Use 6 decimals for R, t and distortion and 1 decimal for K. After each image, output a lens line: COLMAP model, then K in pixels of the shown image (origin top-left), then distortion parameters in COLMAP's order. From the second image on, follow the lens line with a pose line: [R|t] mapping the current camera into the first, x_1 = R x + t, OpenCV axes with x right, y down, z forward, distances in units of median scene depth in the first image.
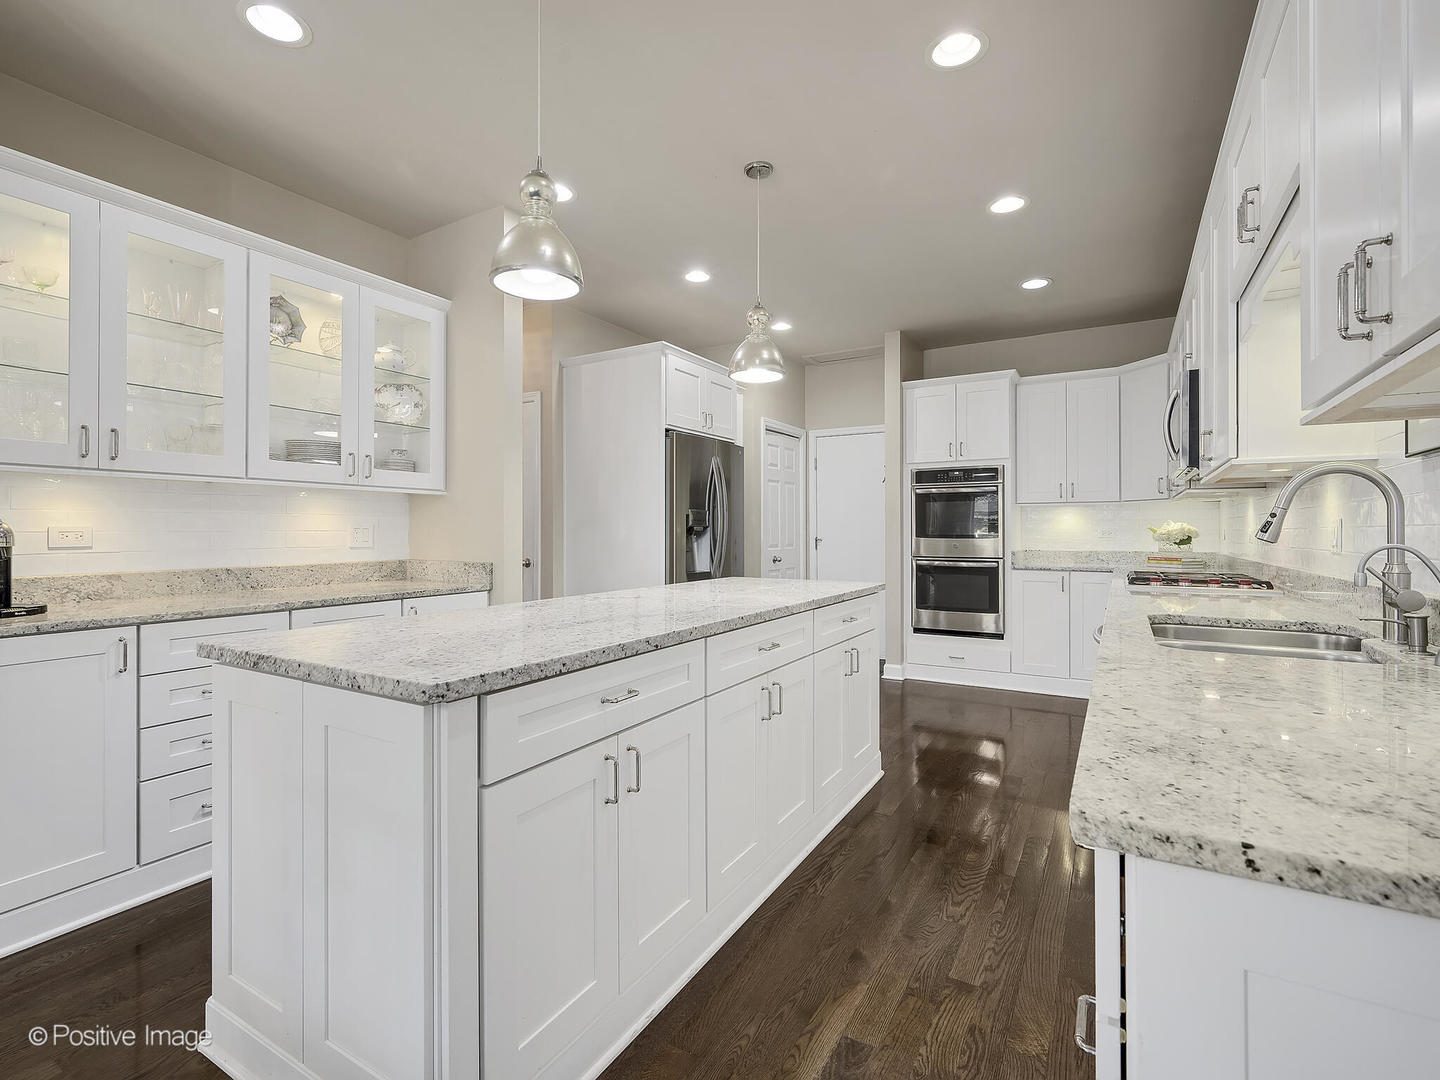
lens RADIAL K [[684.0, 0, 713.4], [0, 684.0, 530.9], [0, 0, 1]] dist [0.000886, 0.000473]
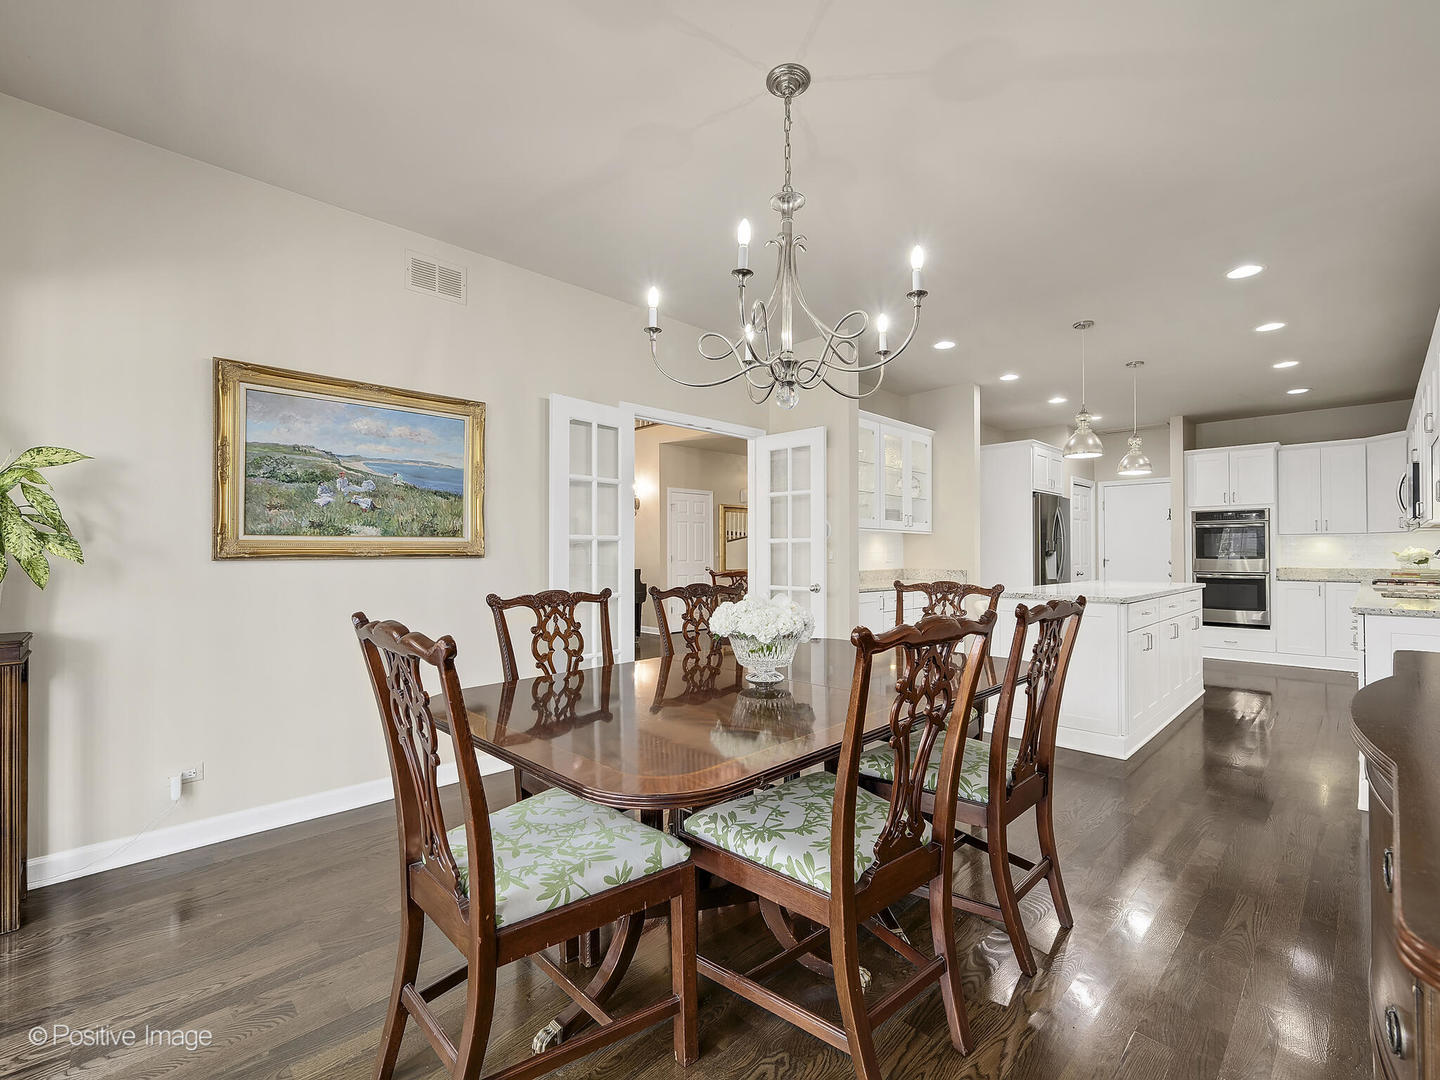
lens RADIAL K [[647.8, 0, 723.7], [0, 647.8, 545.8], [0, 0, 1]] dist [0.001042, 0.000344]
pose [[0.969462, -0.001120, -0.245239, -0.394557], [-0.001575, 0.999940, -0.010794, -0.000428], [0.245237, 0.010851, 0.969403, -0.674430]]
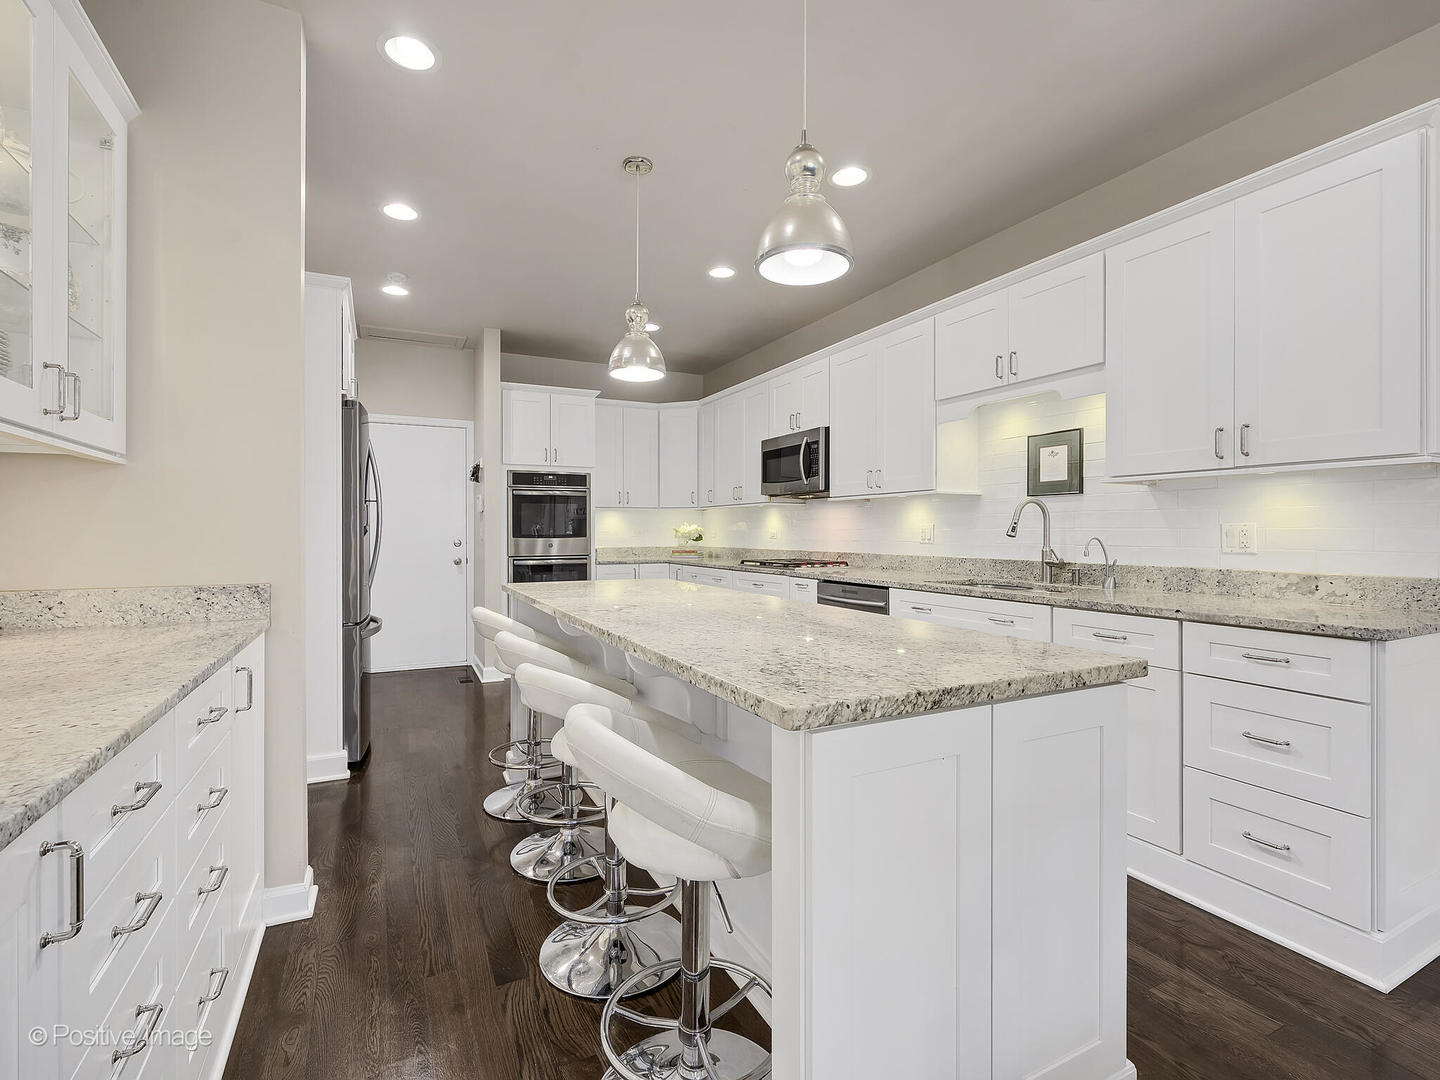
lens RADIAL K [[671.0, 0, 714.2], [0, 671.0, 534.2], [0, 0, 1]] dist [0.001670, 0.000023]
pose [[0.537843, -0.004487, 0.843033, -0.452871], [0.000615, 0.999988, 0.004930, -0.000383], [-0.843045, -0.002133, 0.537839, 0.251903]]
